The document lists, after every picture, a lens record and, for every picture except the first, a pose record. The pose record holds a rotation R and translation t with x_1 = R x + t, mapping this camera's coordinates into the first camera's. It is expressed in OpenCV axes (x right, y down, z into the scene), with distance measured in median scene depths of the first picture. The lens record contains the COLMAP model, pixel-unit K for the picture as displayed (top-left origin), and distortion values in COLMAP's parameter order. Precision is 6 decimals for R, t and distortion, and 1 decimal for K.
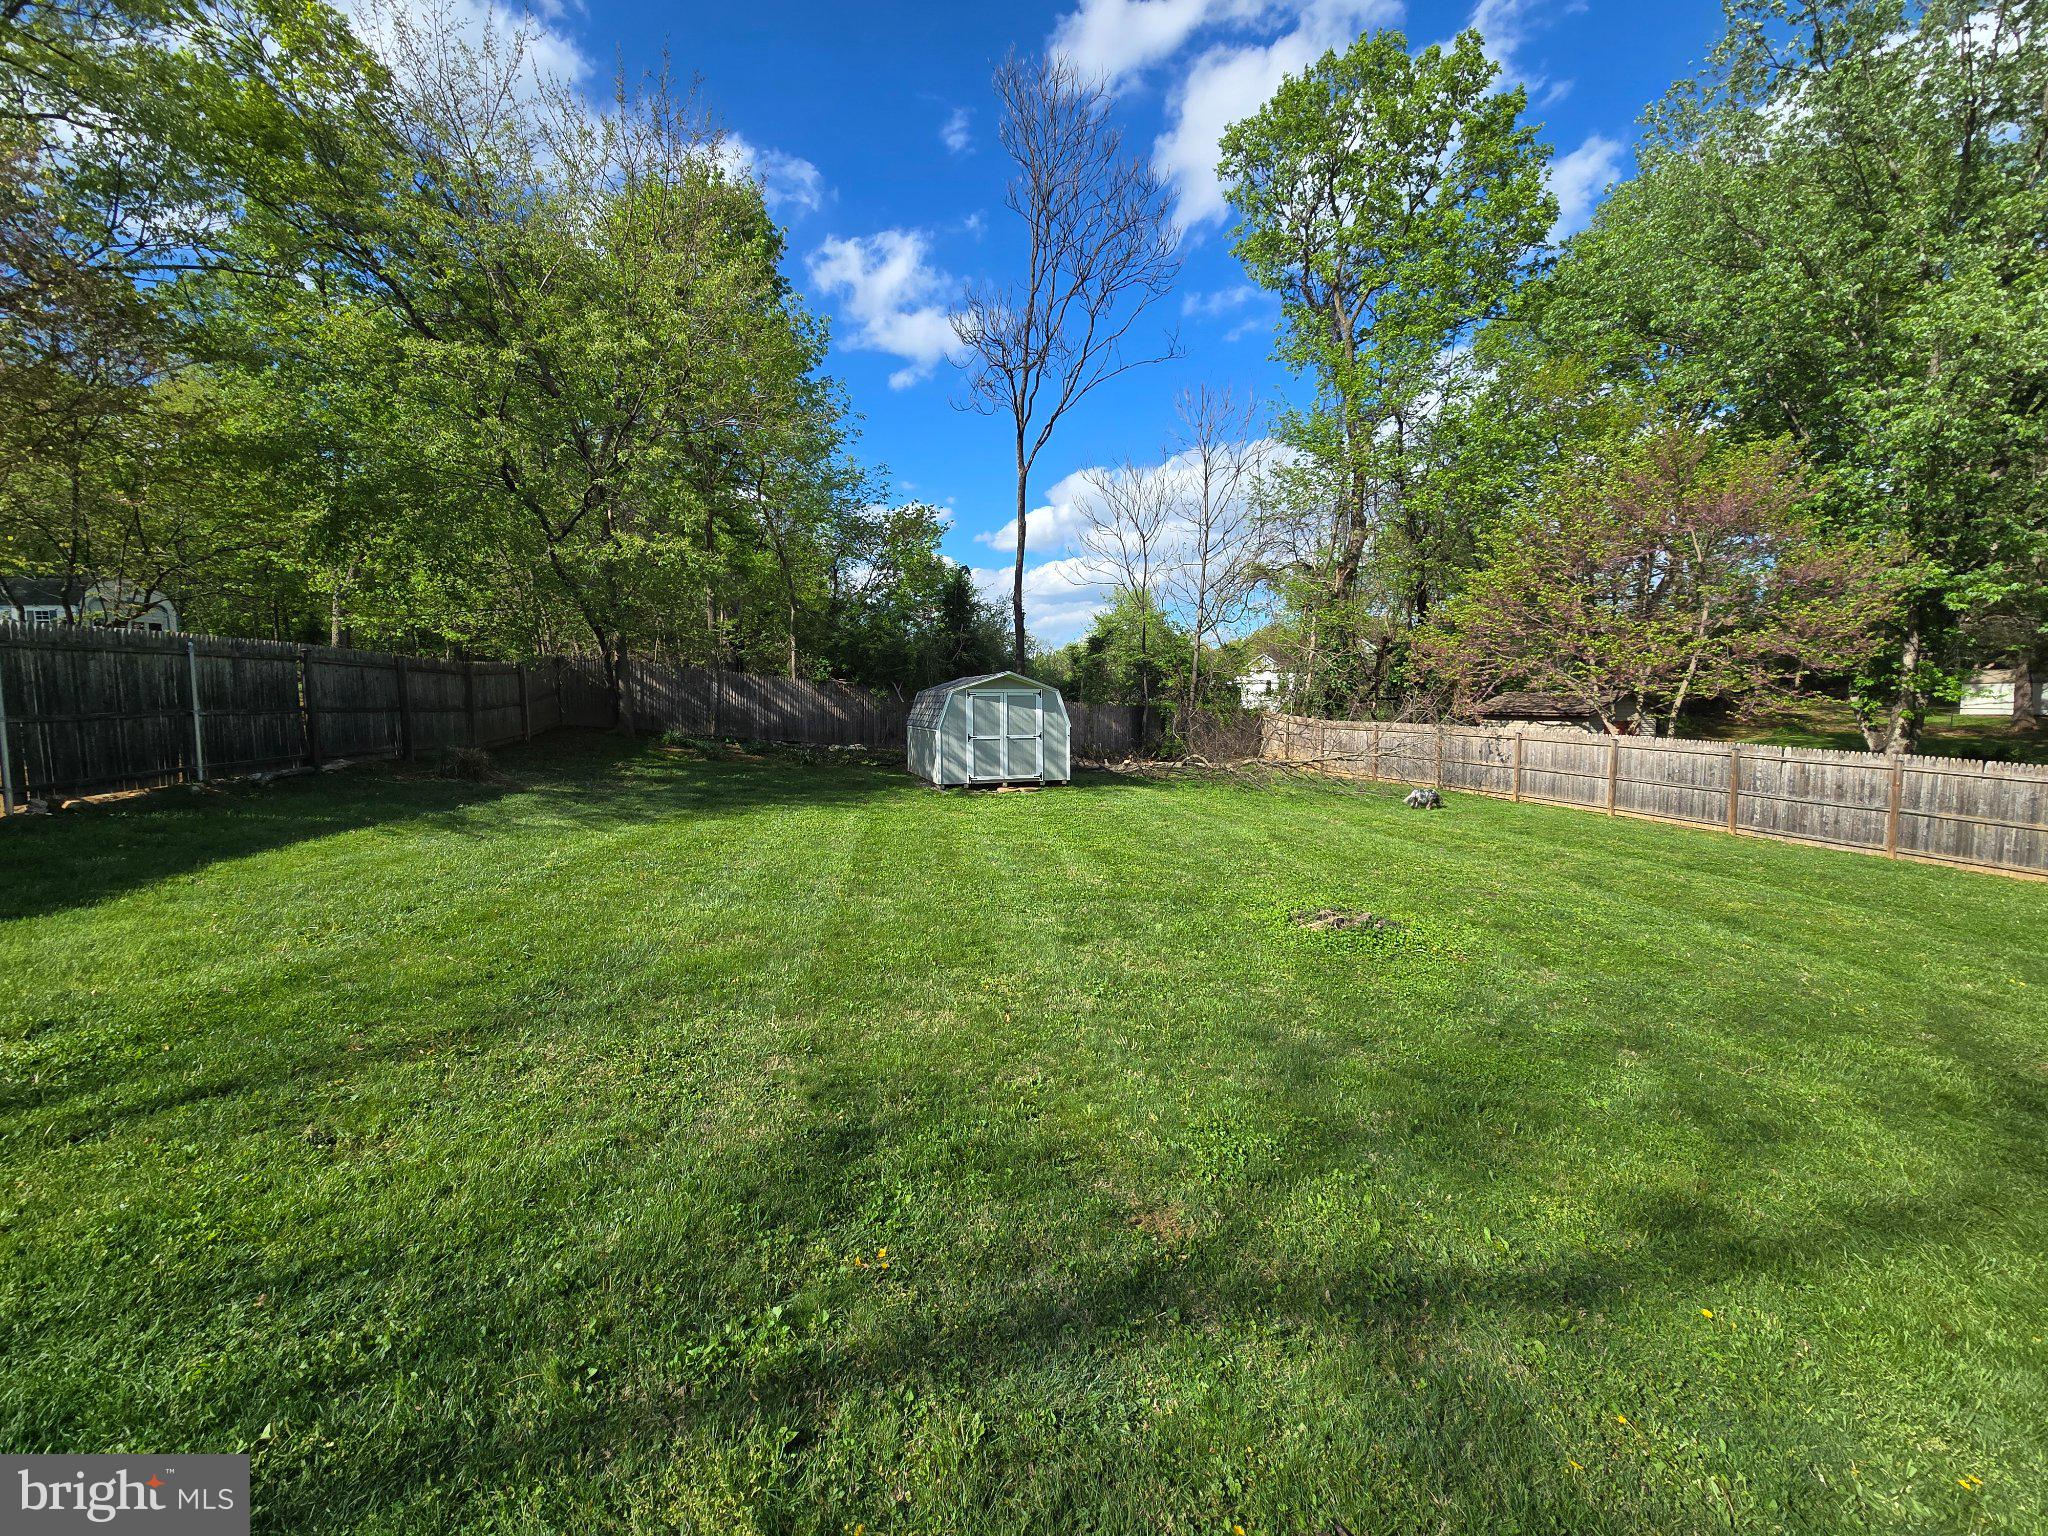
lens RADIAL K [[808.4, 0, 1024.0], [0, 808.4, 768.0], [0, 0, 1]] dist [-0.007567, 0.000245]
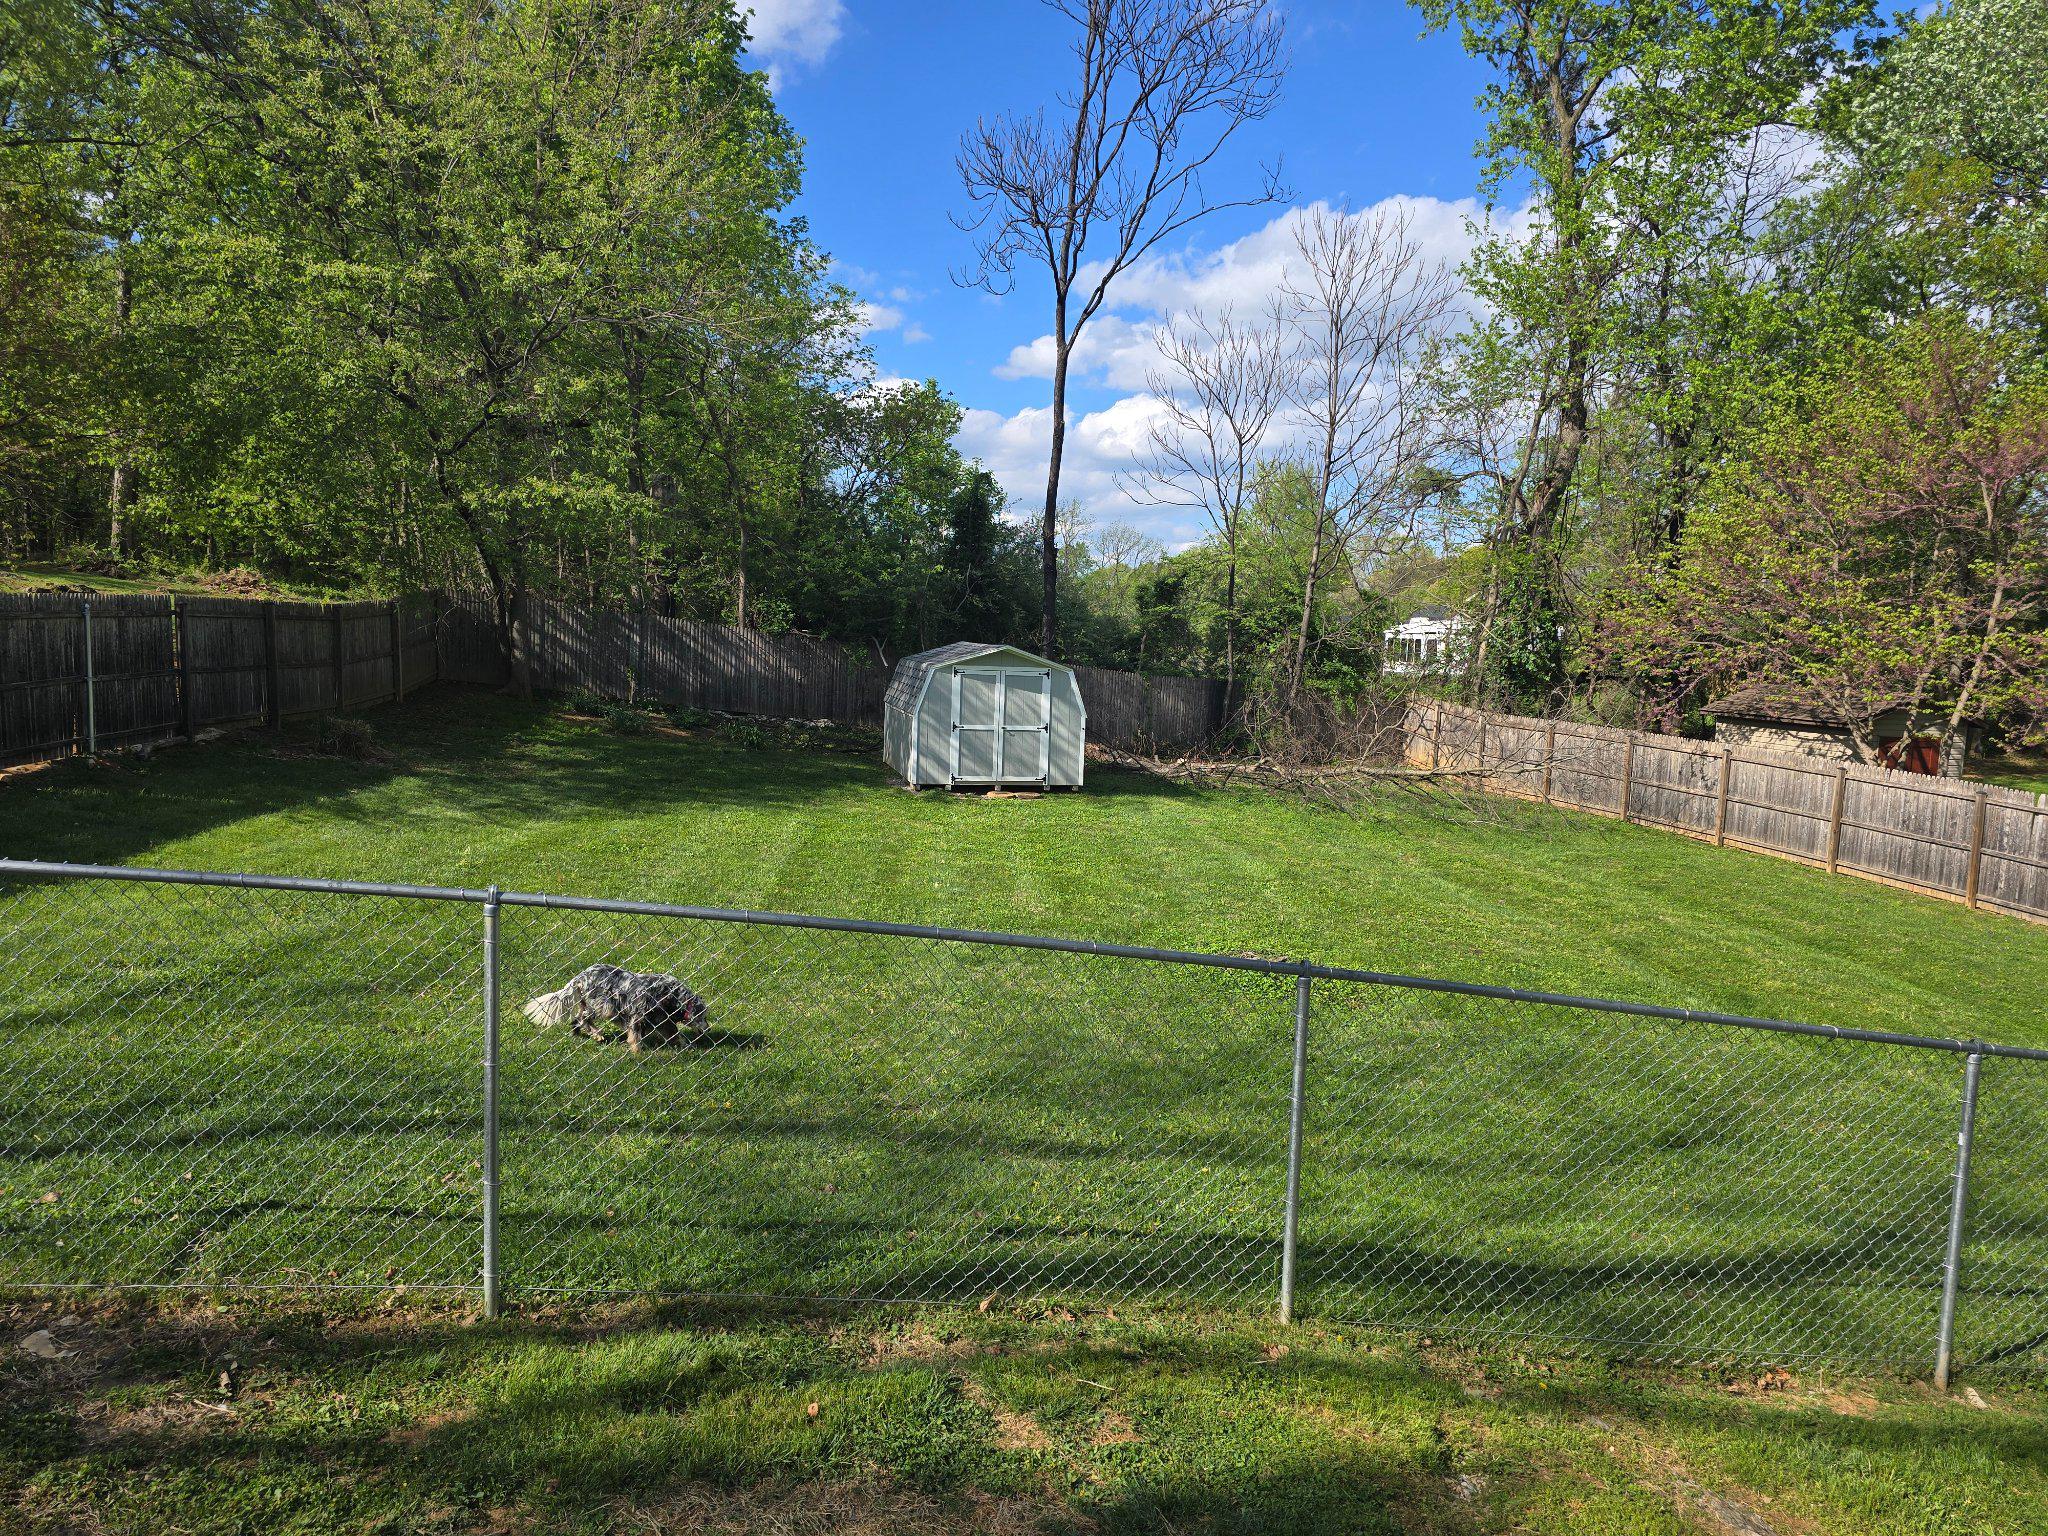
lens RADIAL K [[1356.8, 0, 1026.3], [0, 1356.8, 779.9], [0, 0, 1]] dist [0.064868, -0.060627]
pose [[0.995573, 0.049646, -0.079814, 0.106869], [-0.046945, 0.998271, 0.035365, -0.034757], [0.081432, -0.031461, 0.996182, -0.296206]]
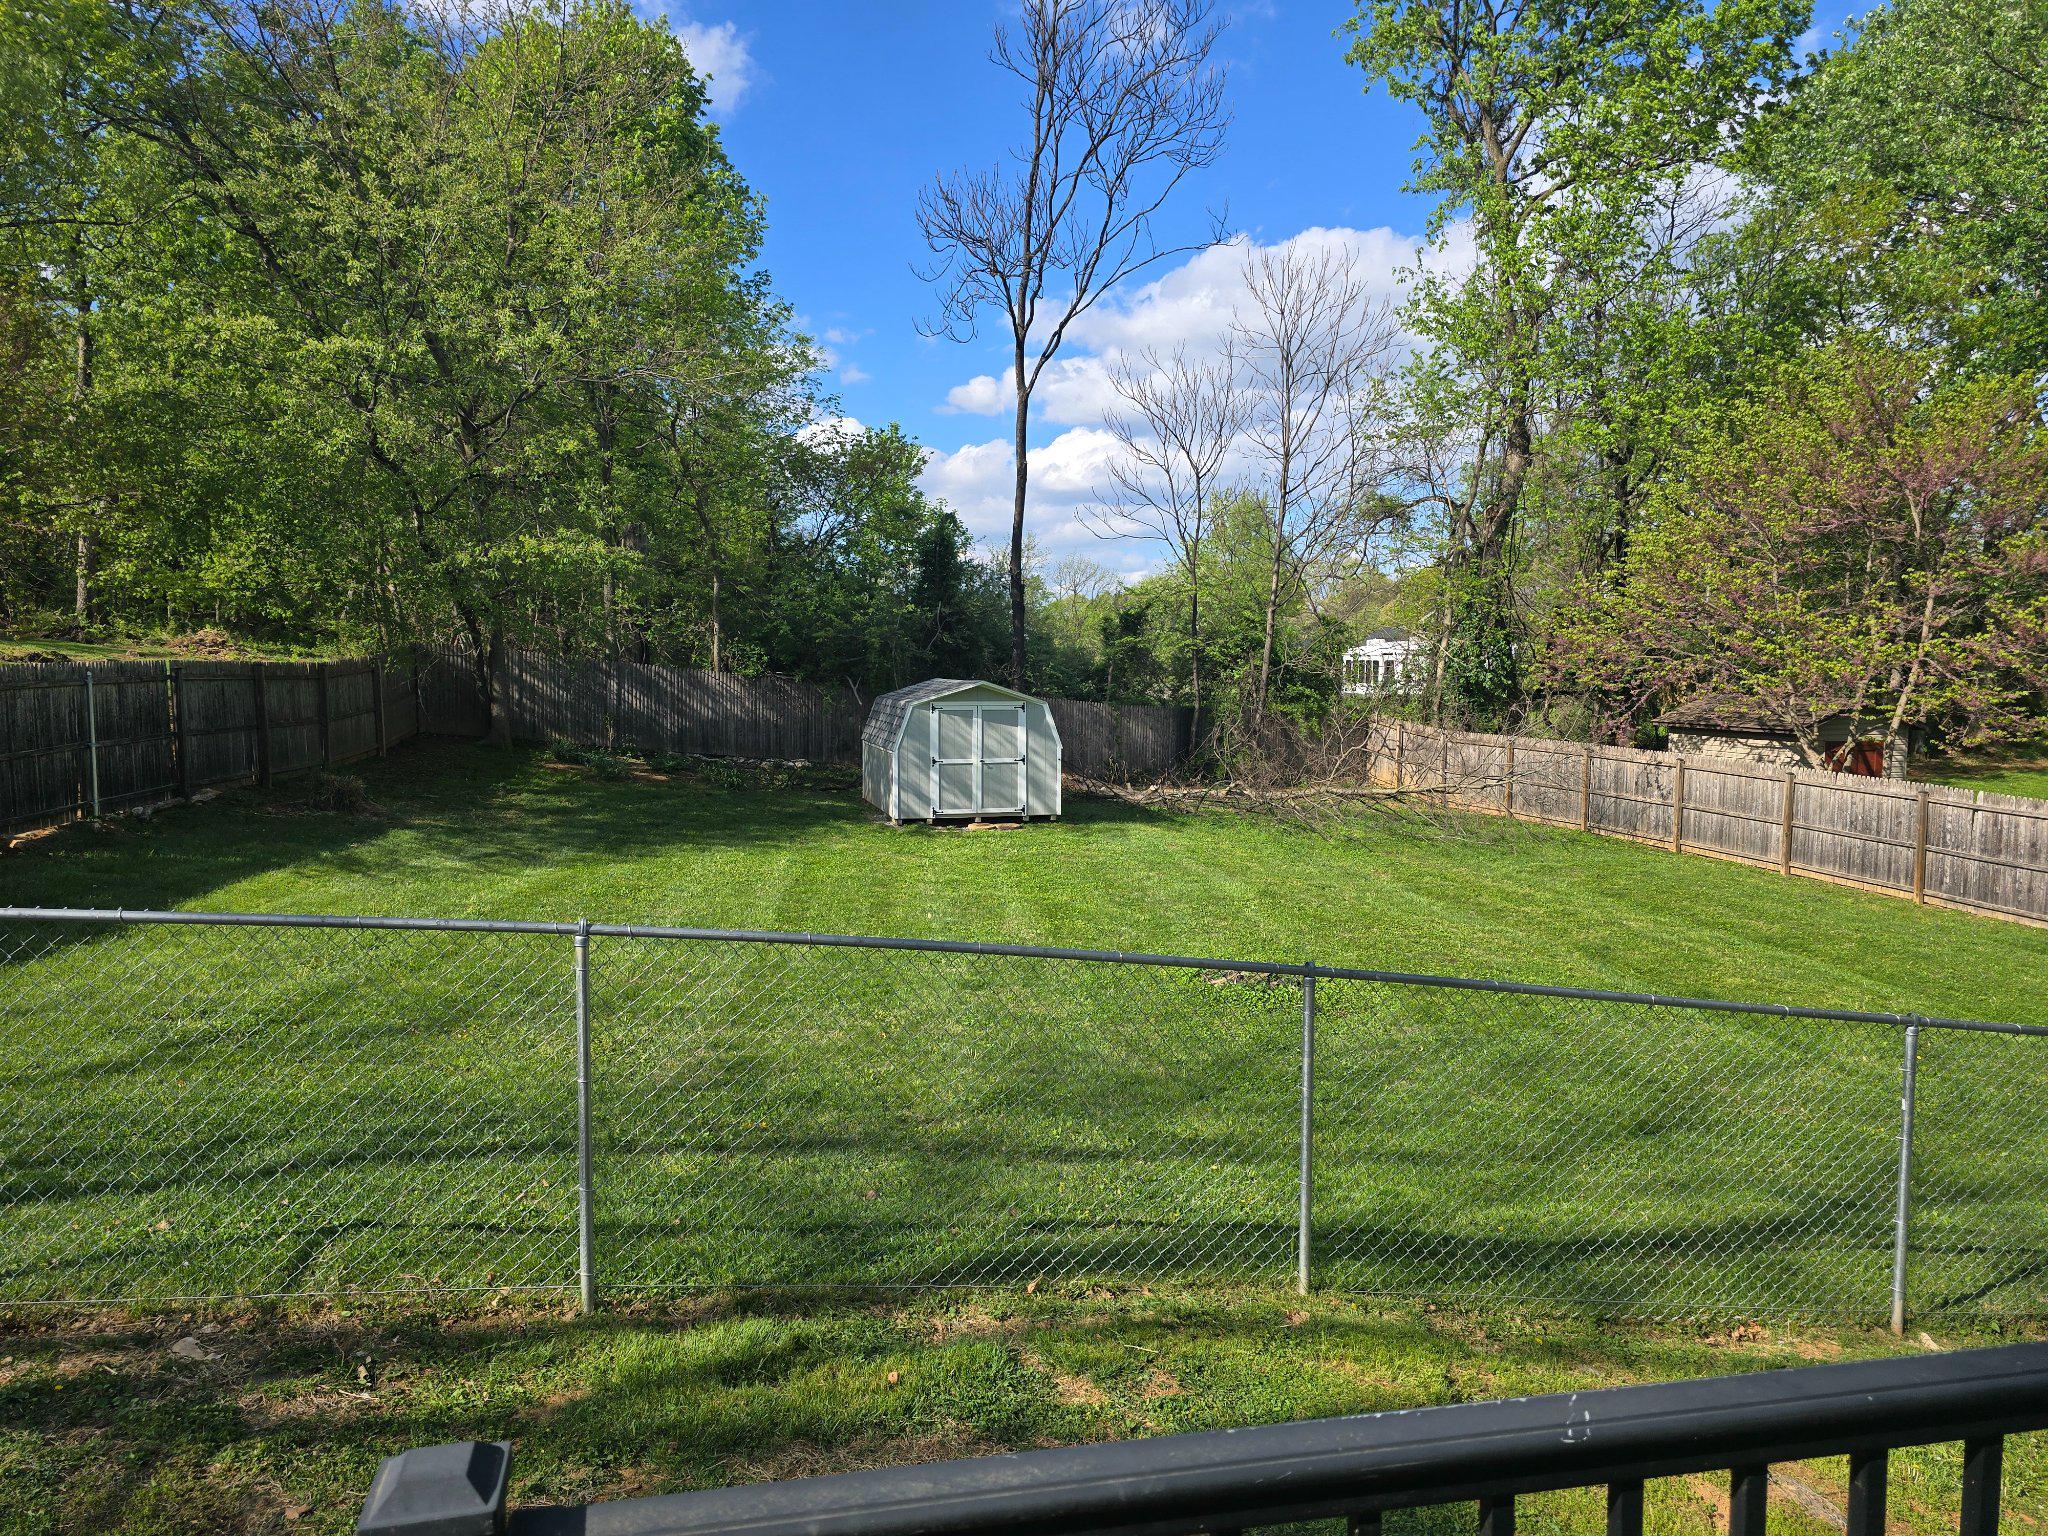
lens RADIAL K [[1365.6, 0, 1014.9], [0, 1365.6, 777.4], [0, 0, 1]] dist [0.058330, -0.053894]
pose [[0.998126, 0.013423, -0.059694, 0.092210], [-0.012910, 0.999876, 0.008972, -0.034299], [0.059807, -0.008185, 0.998176, -0.335034]]
